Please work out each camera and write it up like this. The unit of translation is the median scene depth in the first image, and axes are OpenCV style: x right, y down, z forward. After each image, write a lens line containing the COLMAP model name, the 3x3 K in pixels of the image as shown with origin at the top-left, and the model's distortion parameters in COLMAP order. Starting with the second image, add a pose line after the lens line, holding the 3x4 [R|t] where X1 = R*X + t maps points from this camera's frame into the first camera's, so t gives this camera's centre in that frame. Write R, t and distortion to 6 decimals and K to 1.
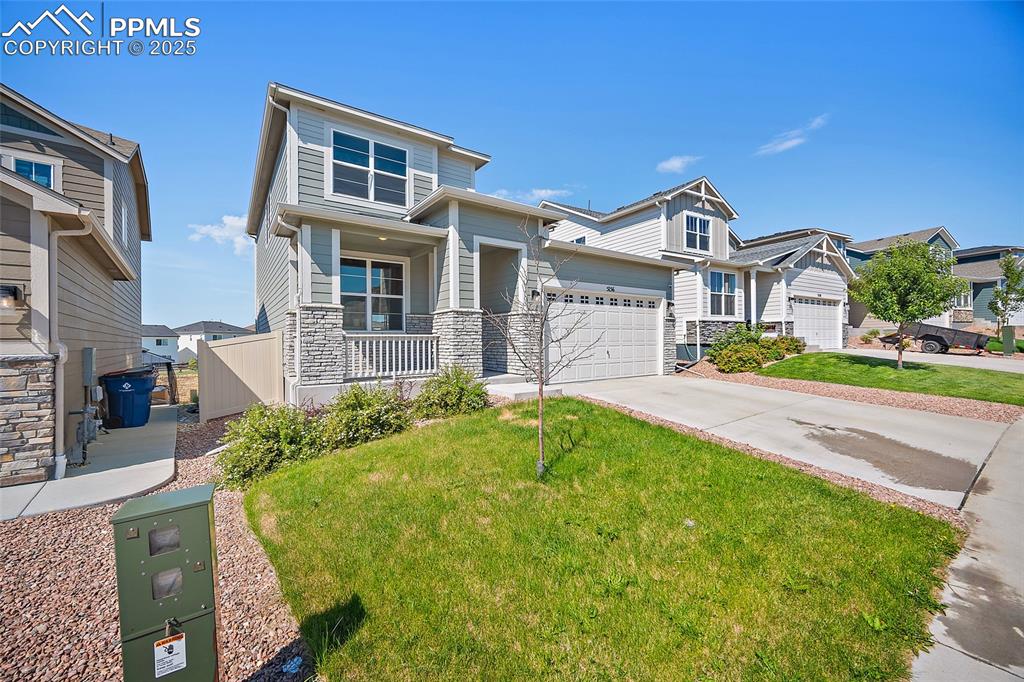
lens RADIAL K [[404.8, 0, 511.9], [0, 404.8, 340.9], [0, 0, 1]] dist [-0.005503, 0.000342]
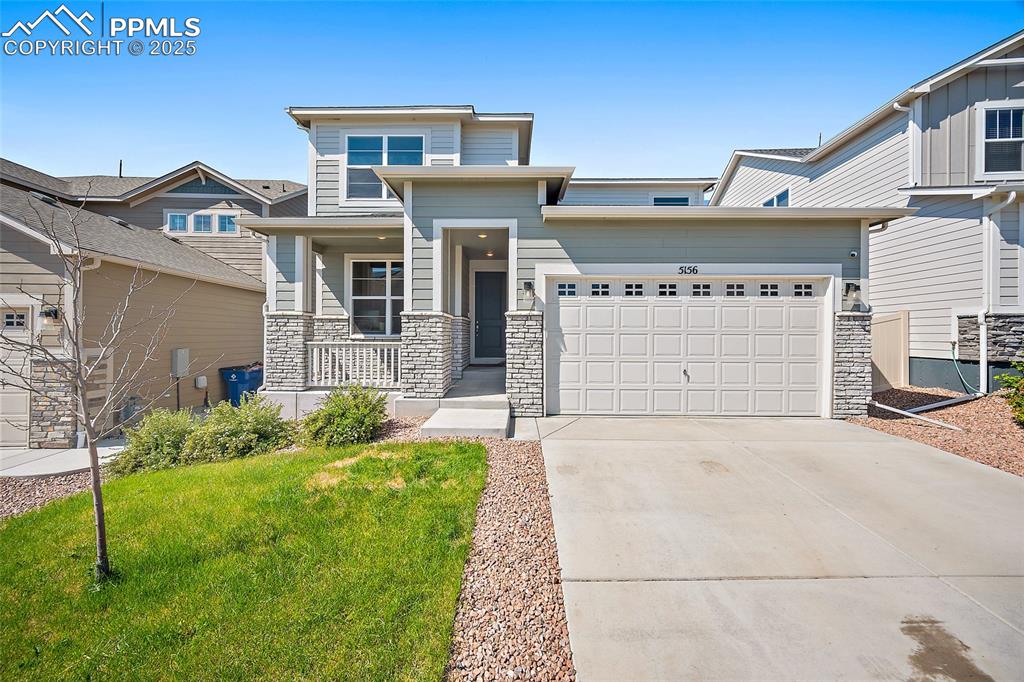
lens RADIAL K [[404.8, 0, 509.7], [0, 404.8, 334.0], [0, 0, 1]] dist [-0.005503, 0.000342]
pose [[0.805125, 0.012258, -0.592979, 0.437936], [-0.010684, 0.999924, 0.006164, -0.035660], [0.593009, 0.001373, 0.805194, 0.388474]]
